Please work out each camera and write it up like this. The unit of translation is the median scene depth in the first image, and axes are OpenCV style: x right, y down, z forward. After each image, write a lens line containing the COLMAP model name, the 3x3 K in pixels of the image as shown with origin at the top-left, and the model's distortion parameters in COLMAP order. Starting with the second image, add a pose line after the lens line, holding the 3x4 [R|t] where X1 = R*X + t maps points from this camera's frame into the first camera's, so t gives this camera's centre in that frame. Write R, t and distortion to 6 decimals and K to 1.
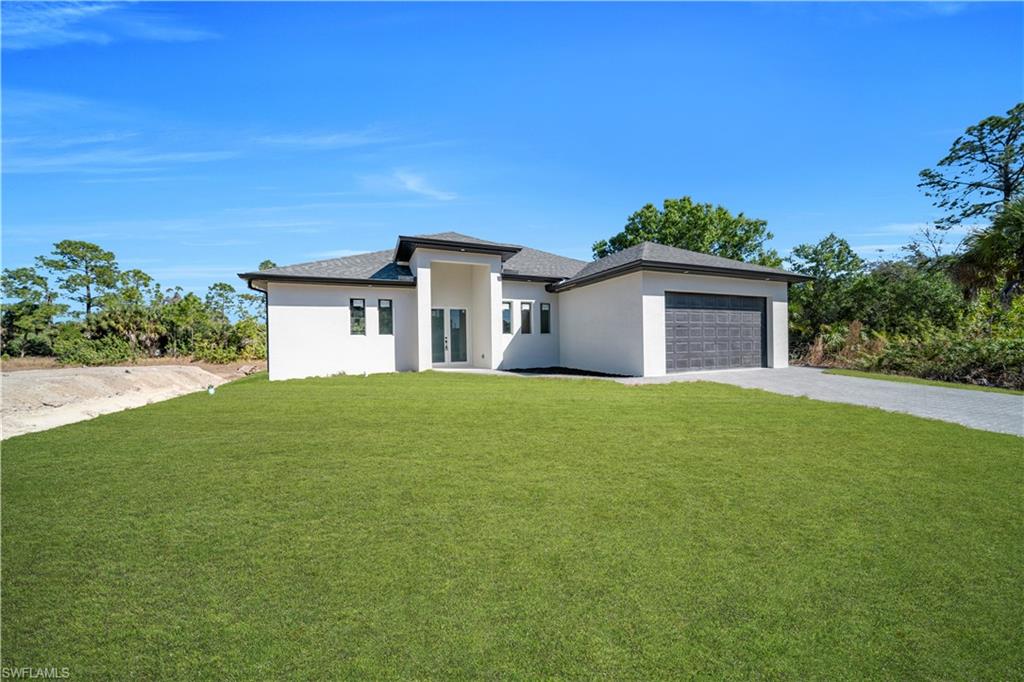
lens RADIAL K [[354.0, 0, 513.2], [0, 354.0, 344.4], [0, 0, 1]] dist [0.000229, -0.000747]
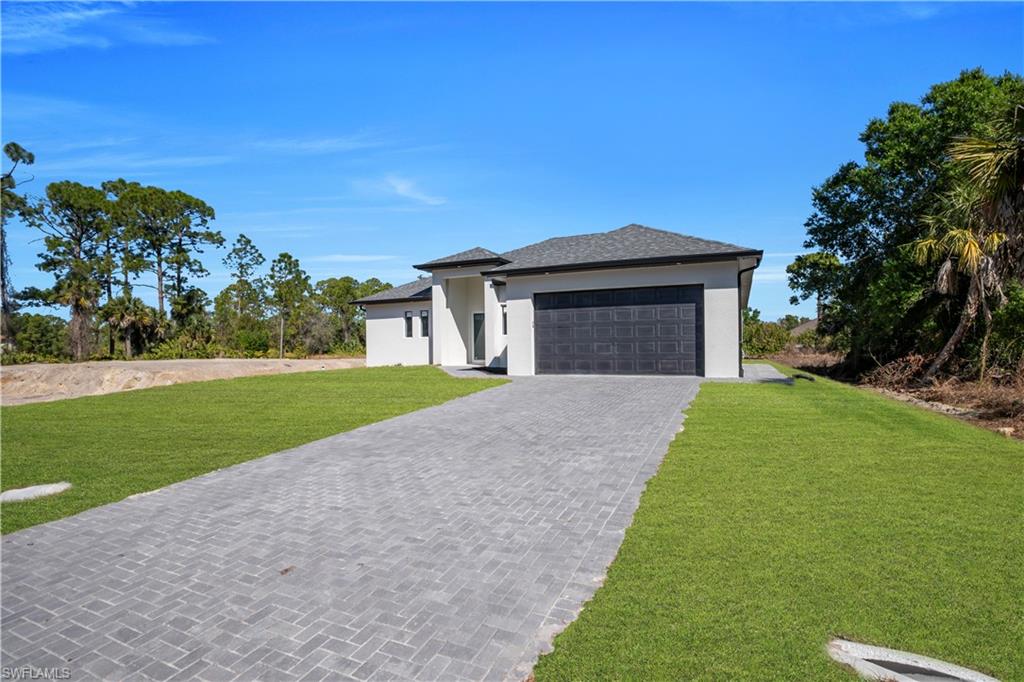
lens RADIAL K [[498.9, 0, 514.6], [0, 498.9, 344.9], [0, 0, 1]] dist [-0.034506, 0.001096]
pose [[0.679362, 0.004682, -0.733788, 1.057940], [0.001260, 0.999971, 0.007547, -0.008891], [0.733802, -0.006052, 0.679336, -0.021834]]
